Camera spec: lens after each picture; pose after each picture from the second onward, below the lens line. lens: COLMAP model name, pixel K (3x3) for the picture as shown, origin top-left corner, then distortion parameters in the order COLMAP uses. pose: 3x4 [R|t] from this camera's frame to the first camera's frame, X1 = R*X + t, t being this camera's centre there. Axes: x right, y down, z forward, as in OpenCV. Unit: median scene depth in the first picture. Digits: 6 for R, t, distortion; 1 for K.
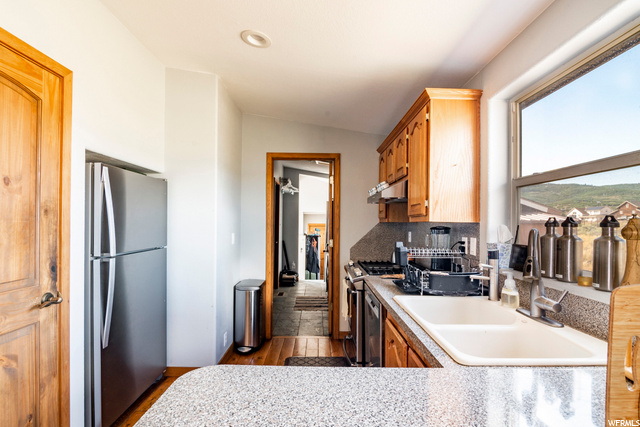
lens RADIAL K [[313.8, 0, 319.7], [0, 313.8, 221.8], [0, 0, 1]] dist [-0.001675, -0.000322]
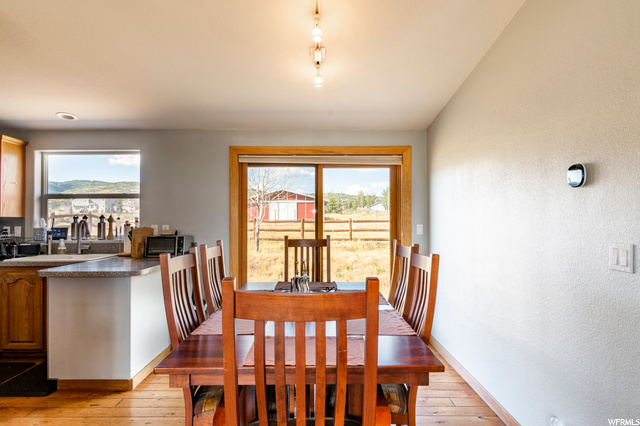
lens RADIAL K [[375.1, 0, 320.0], [0, 375.1, 213.0], [0, 0, 1]] dist [-0.009957, -0.002627]
pose [[-0.014644, 0.007252, 0.999866, -1.586810], [0.000179, 0.999974, -0.007250, -0.006080], [-0.999893, 0.000073, -0.014645, -0.610958]]
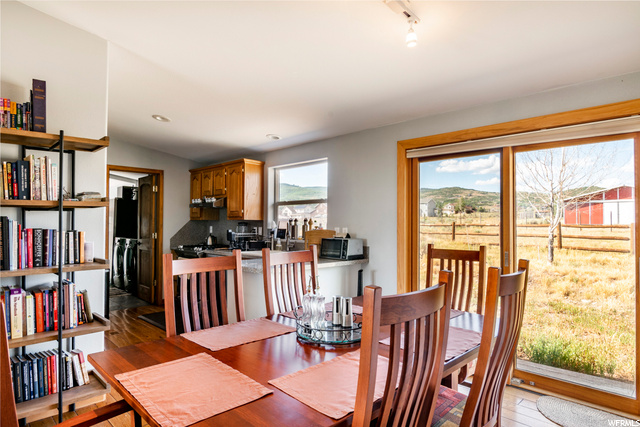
lens RADIAL K [[375.1, 0, 320.0], [0, 375.1, 213.5], [0, 0, 1]] dist [-0.009957, -0.002627]
pose [[0.715813, 0.010810, 0.698209, -1.079359], [0.000069, 0.999879, -0.015551, -0.003436], [-0.698292, 0.011180, 0.715725, -1.209342]]
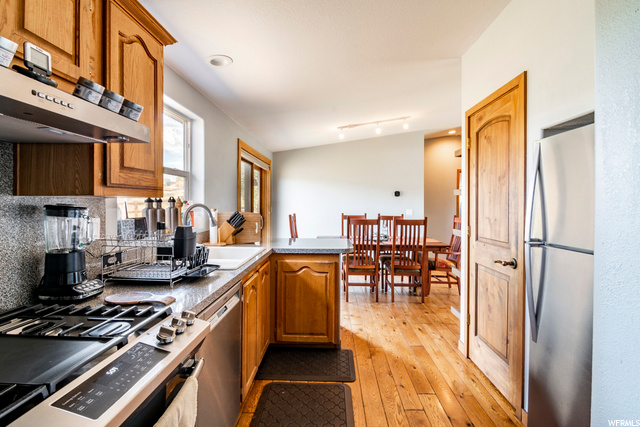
lens RADIAL K [[309.3, 0, 320.0], [0, 309.3, 213.5], [0, 0, 1]] dist [-0.000676, -0.000442]
pose [[-0.998908, -0.014791, 0.044310, -0.089116], [-0.013788, 0.999643, 0.022877, 0.016649], [-0.044633, 0.022241, -0.998756, 1.793648]]
